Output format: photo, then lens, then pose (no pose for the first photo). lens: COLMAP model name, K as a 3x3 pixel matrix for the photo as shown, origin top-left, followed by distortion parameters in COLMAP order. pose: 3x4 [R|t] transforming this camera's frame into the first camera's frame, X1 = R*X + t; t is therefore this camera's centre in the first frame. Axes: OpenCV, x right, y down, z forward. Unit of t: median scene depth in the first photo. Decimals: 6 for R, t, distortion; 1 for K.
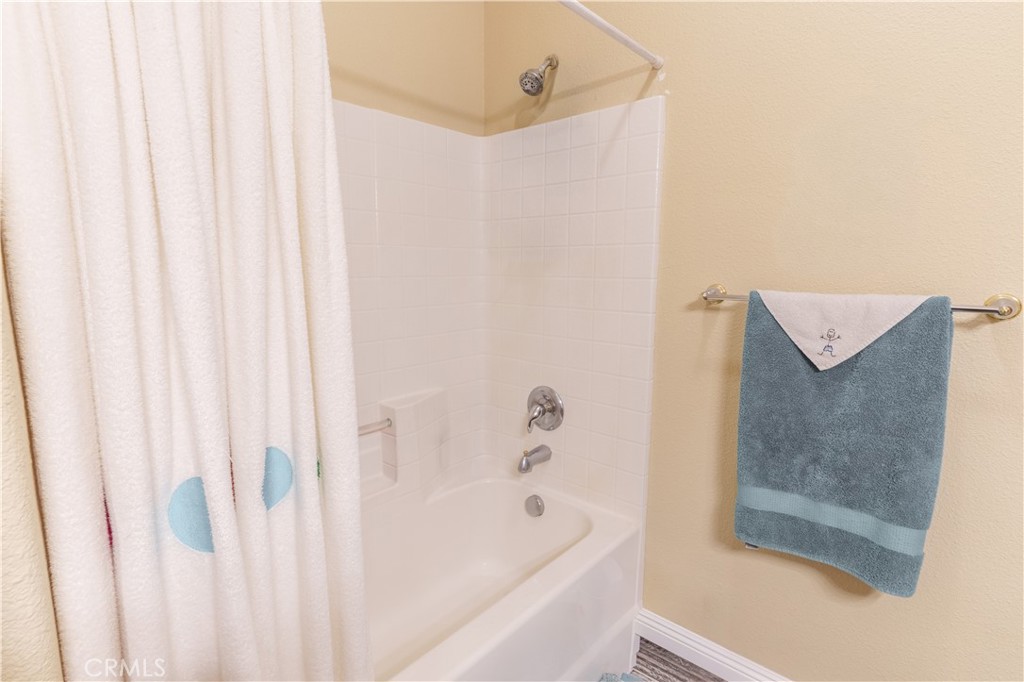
lens RADIAL K [[496.6, 0, 509.4], [0, 496.6, 339.4], [0, 0, 1]] dist [0.004318, -0.000639]
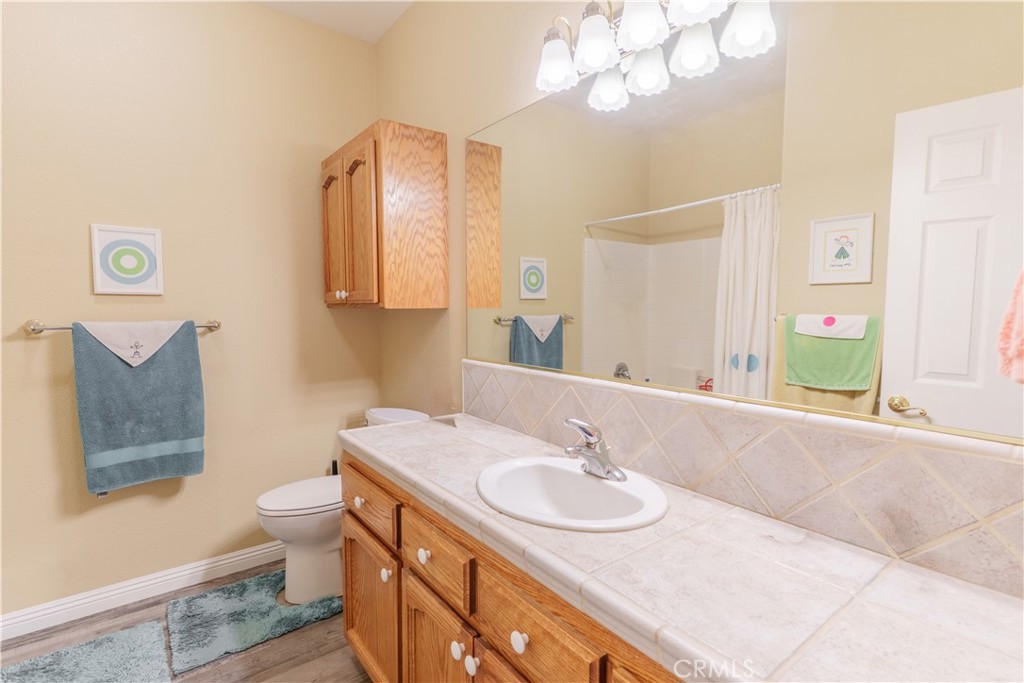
lens RADIAL K [[496.6, 0, 510.2], [0, 496.6, 350.0], [0, 0, 1]] dist [0.004318, -0.000639]
pose [[0.168952, -0.083185, 0.982108, -0.819451], [0.145091, 0.987676, 0.058697, 0.091468], [-0.974887, 0.132578, 0.178939, -0.561296]]
